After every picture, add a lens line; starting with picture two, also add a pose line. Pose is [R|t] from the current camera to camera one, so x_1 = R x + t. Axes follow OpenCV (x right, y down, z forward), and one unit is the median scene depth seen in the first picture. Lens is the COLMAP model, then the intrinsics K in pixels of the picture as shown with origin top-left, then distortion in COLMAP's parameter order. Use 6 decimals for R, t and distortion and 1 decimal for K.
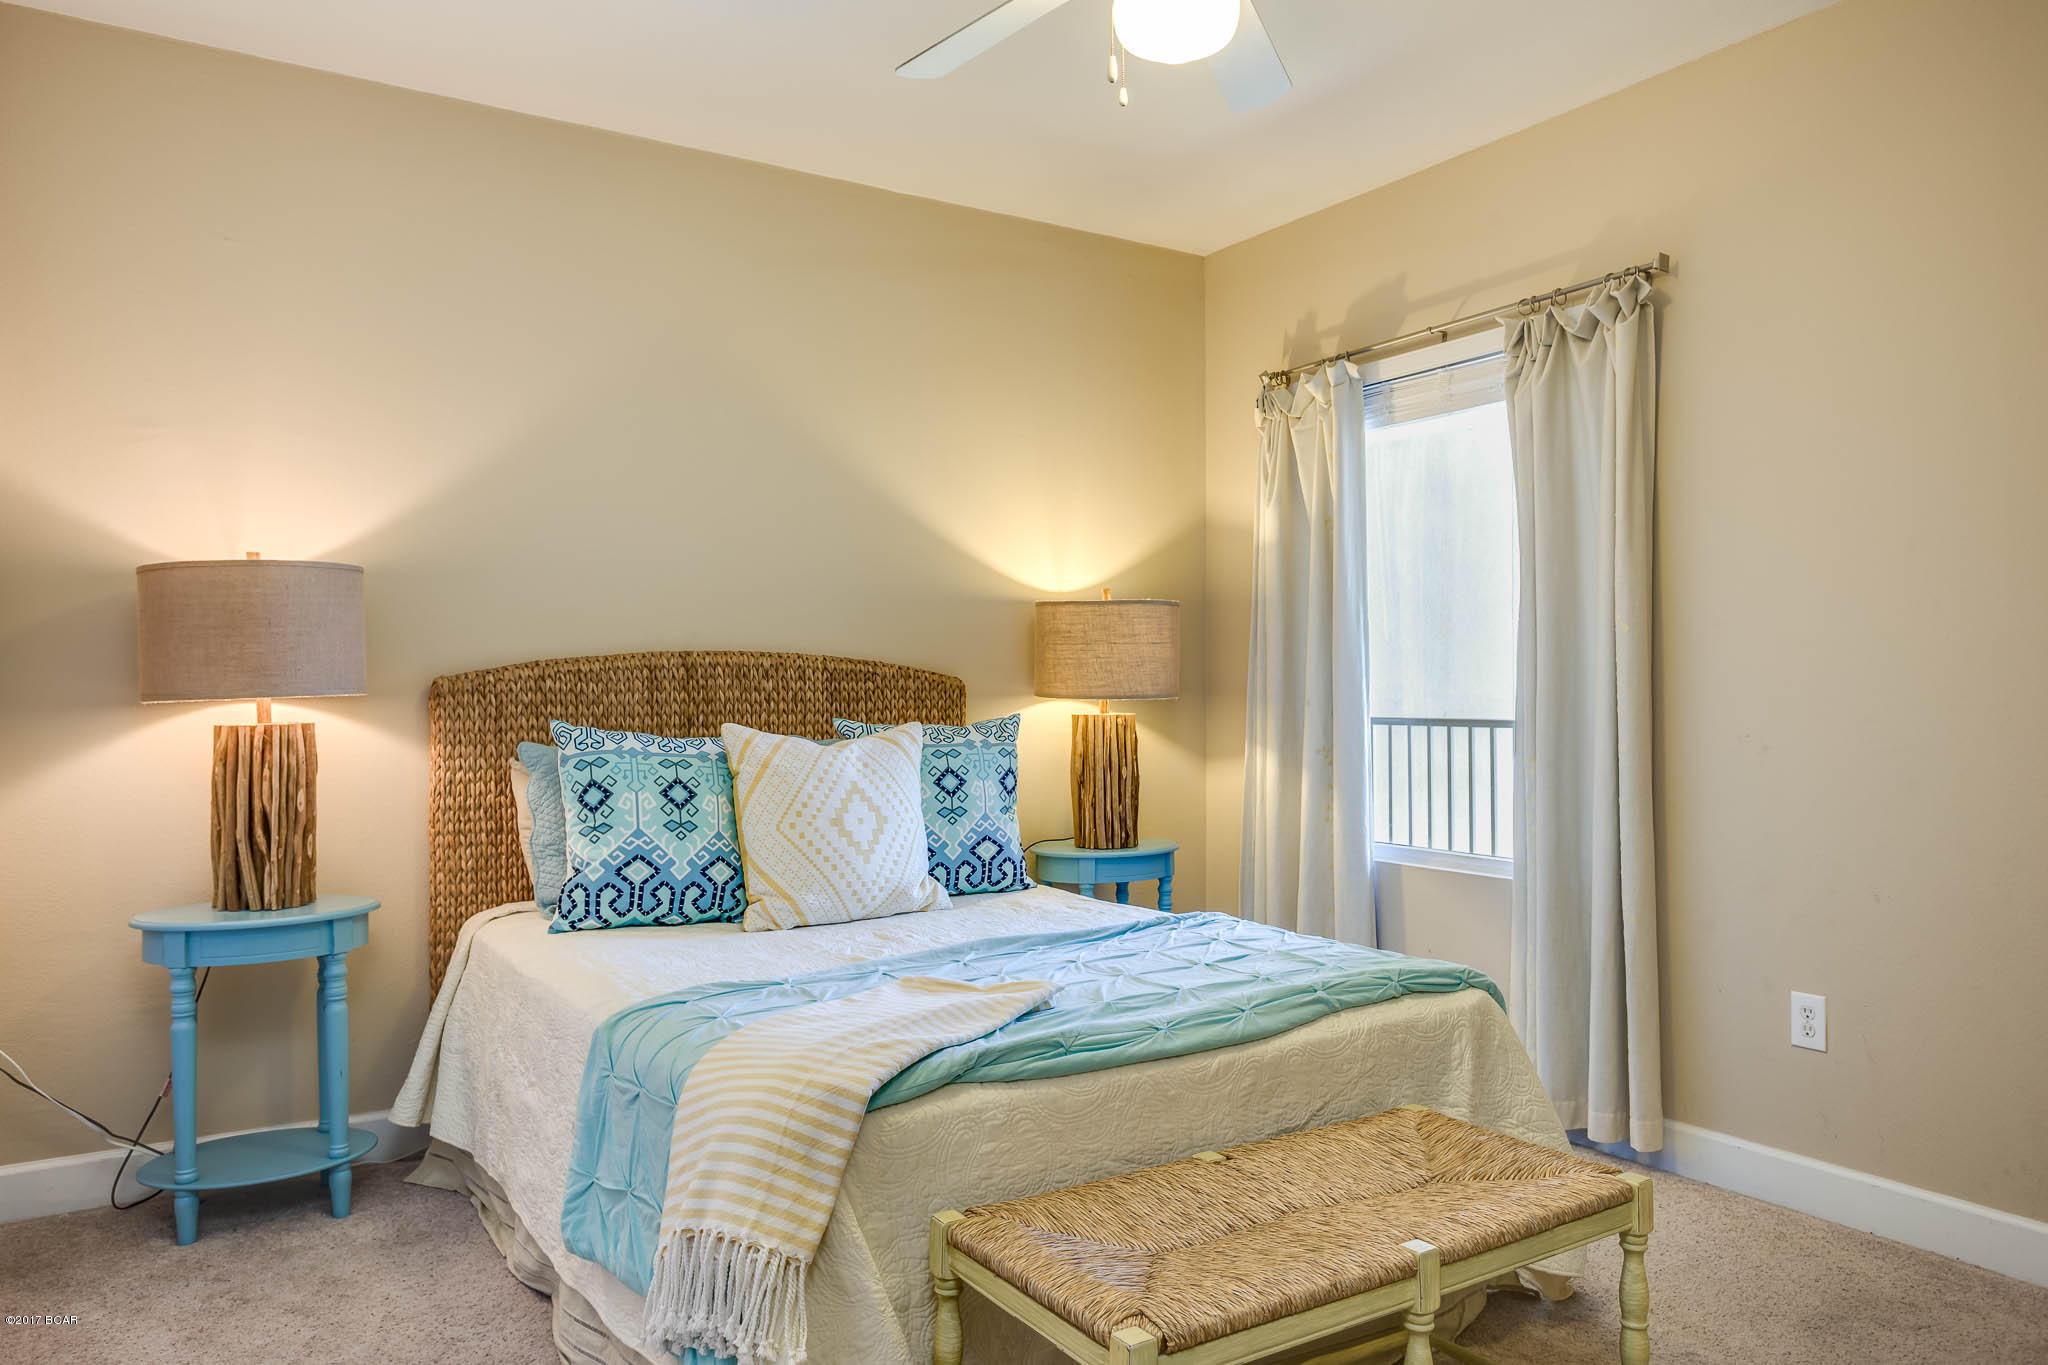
lens RADIAL K [[1403.8, 0, 1006.1], [0, 1403.8, 684.9], [0, 0, 1]] dist [0.007085, 0.003606]
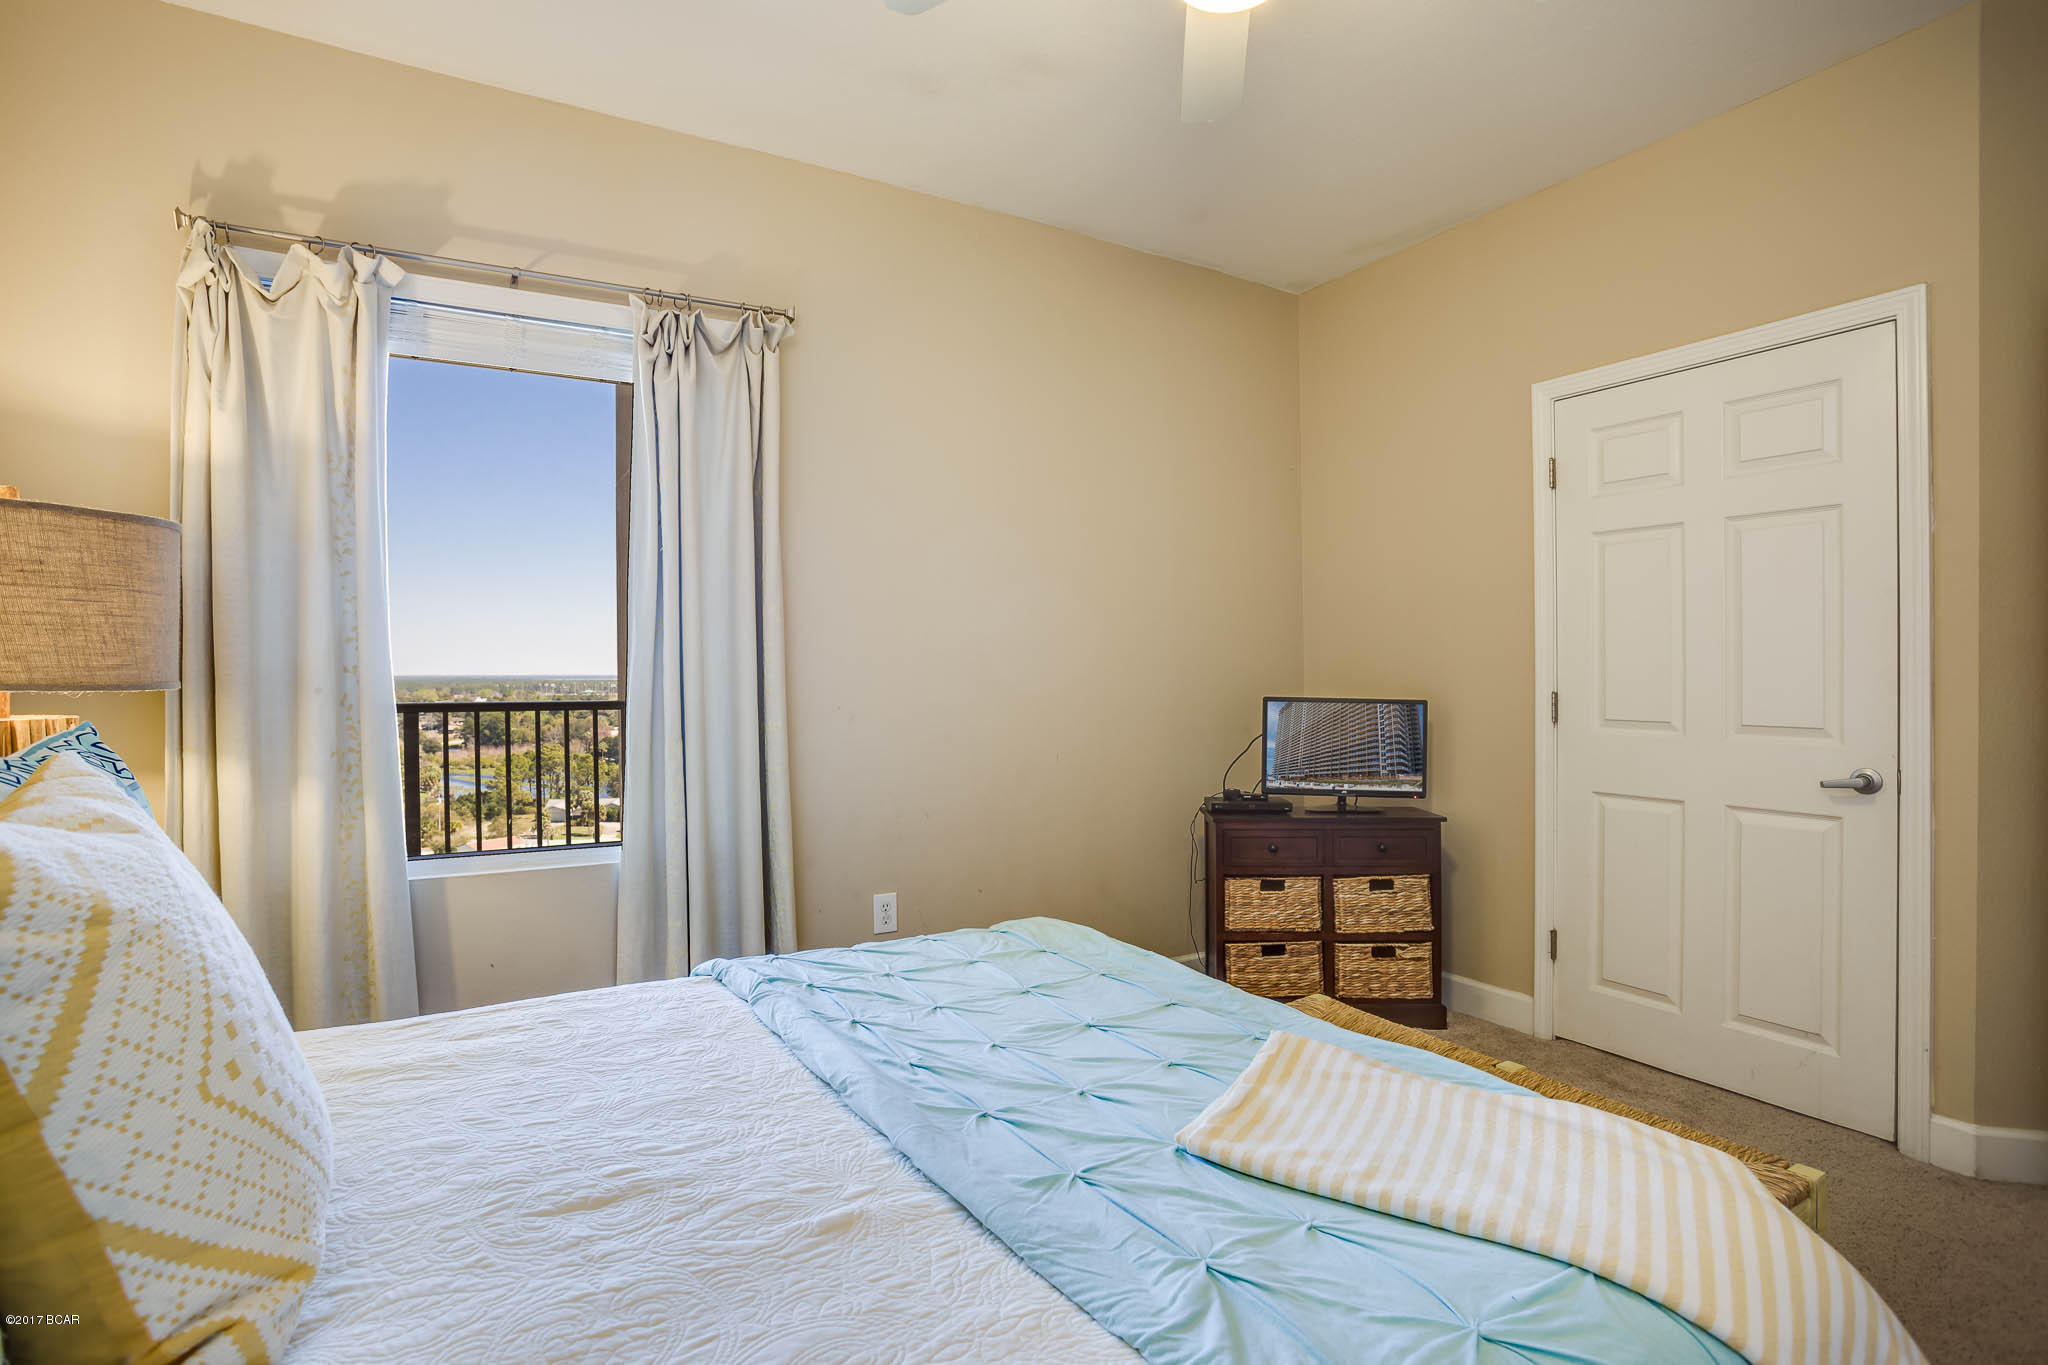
lens RADIAL K [[1003.2, 0, 1014.5], [0, 1003.2, 665.7], [0, 0, 1]] dist [-0.001675, -0.000301]
pose [[0.075856, 0.002075, 0.997117, -0.405659], [-0.005279, 0.999985, -0.001679, -0.001019], [-0.997105, -0.005136, 0.075866, 0.824677]]
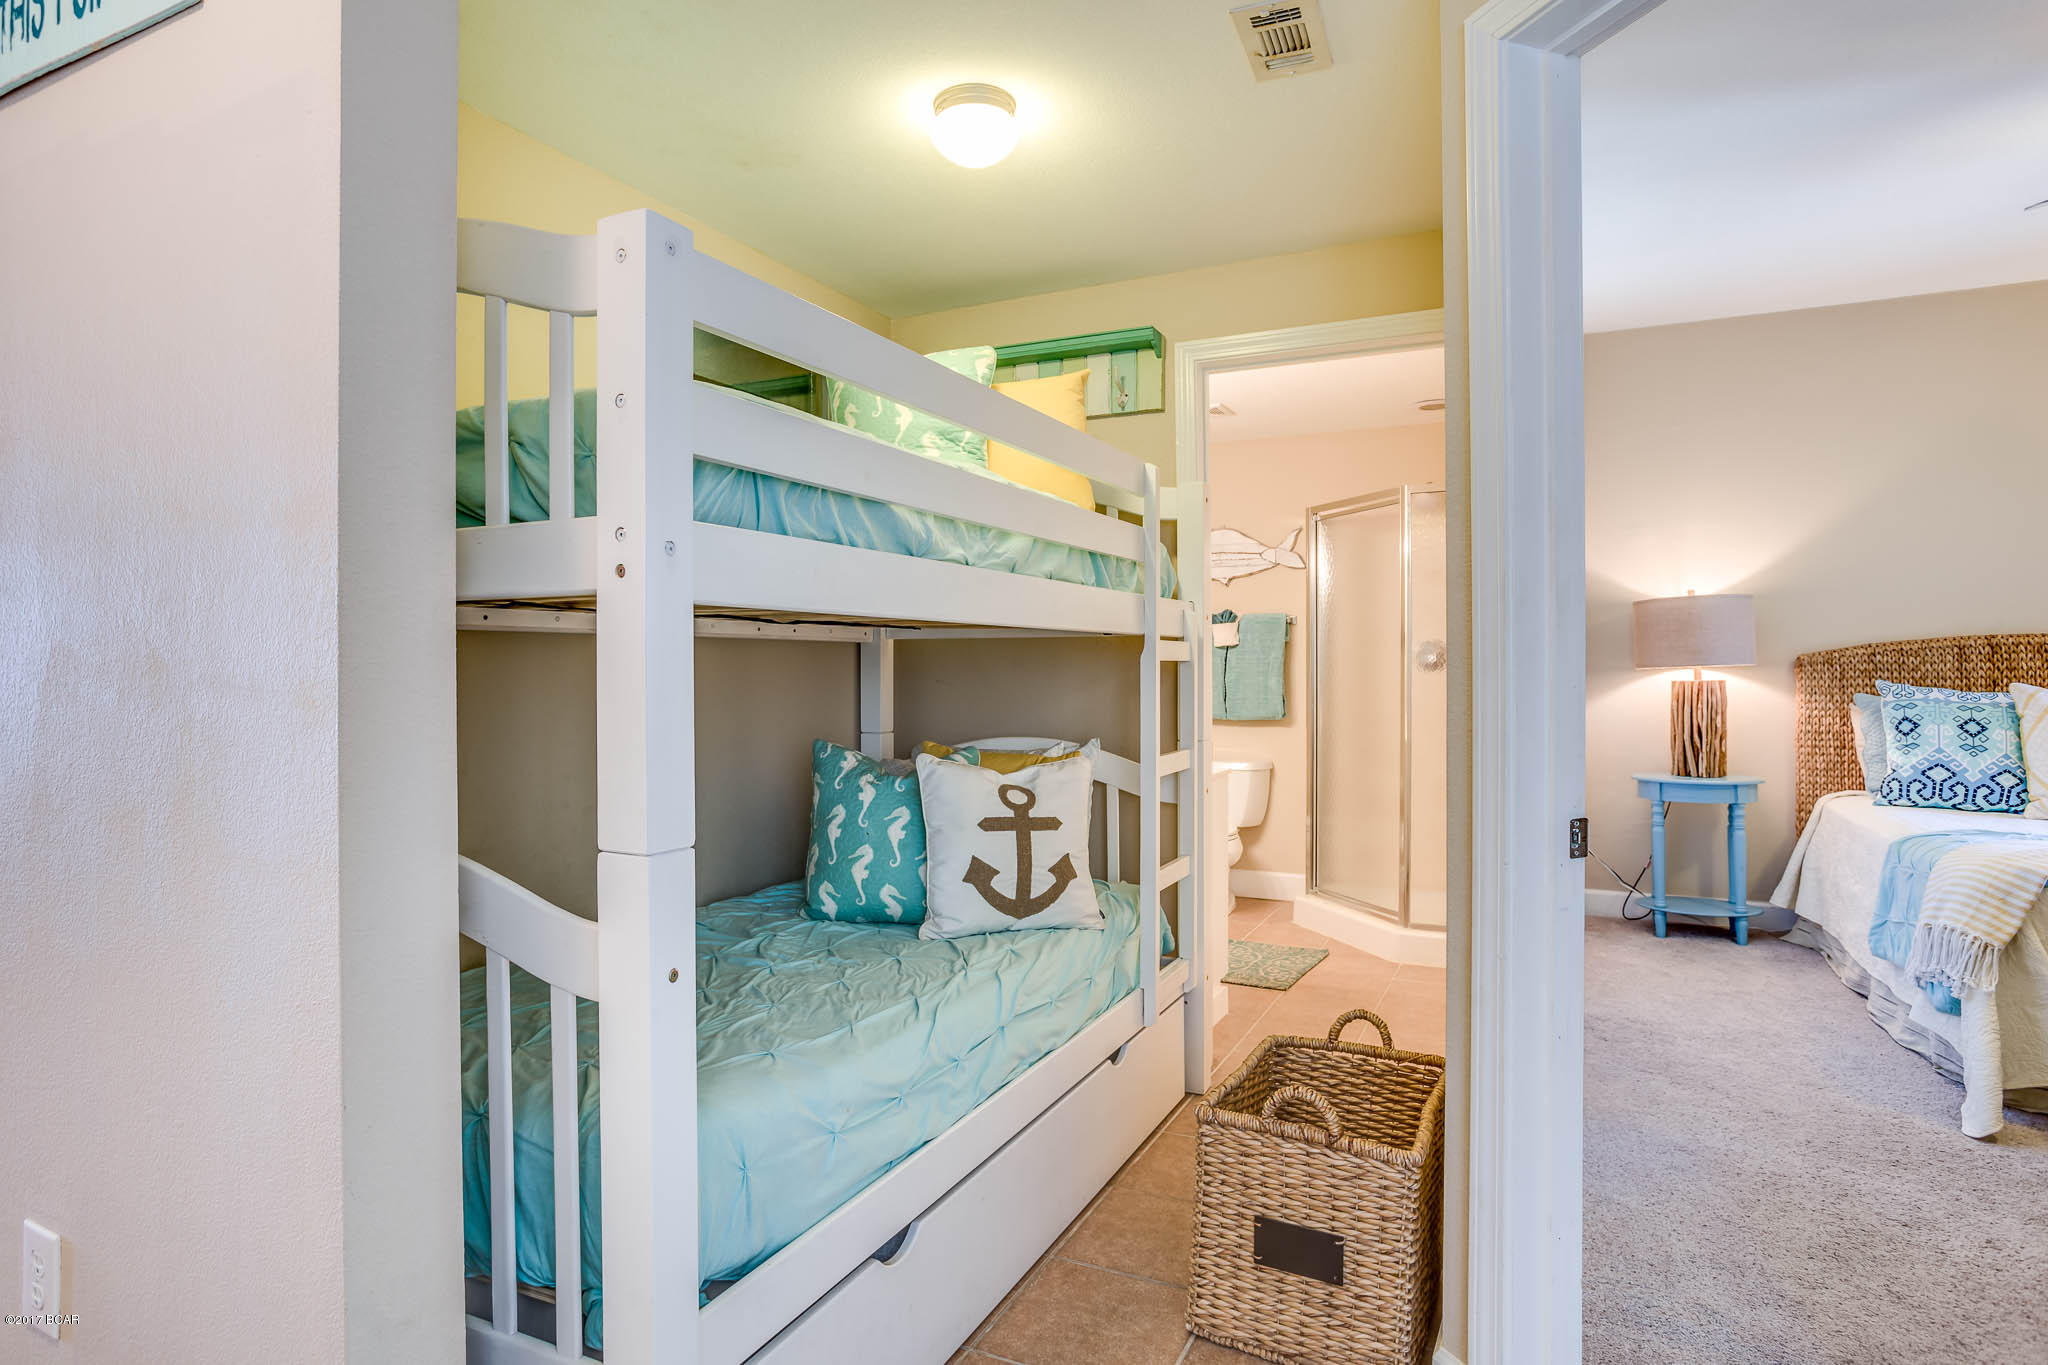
lens RADIAL K [[1137.4, 0, 1024.5], [0, 1137.4, 671.4], [0, 0, 1]] dist [-0.001295, 0.001673]
pose [[0.542114, -0.001532, -0.840304, 0.272706], [0.006555, 0.999976, 0.002406, 0.005730], [0.840279, -0.006813, 0.542111, -0.601941]]
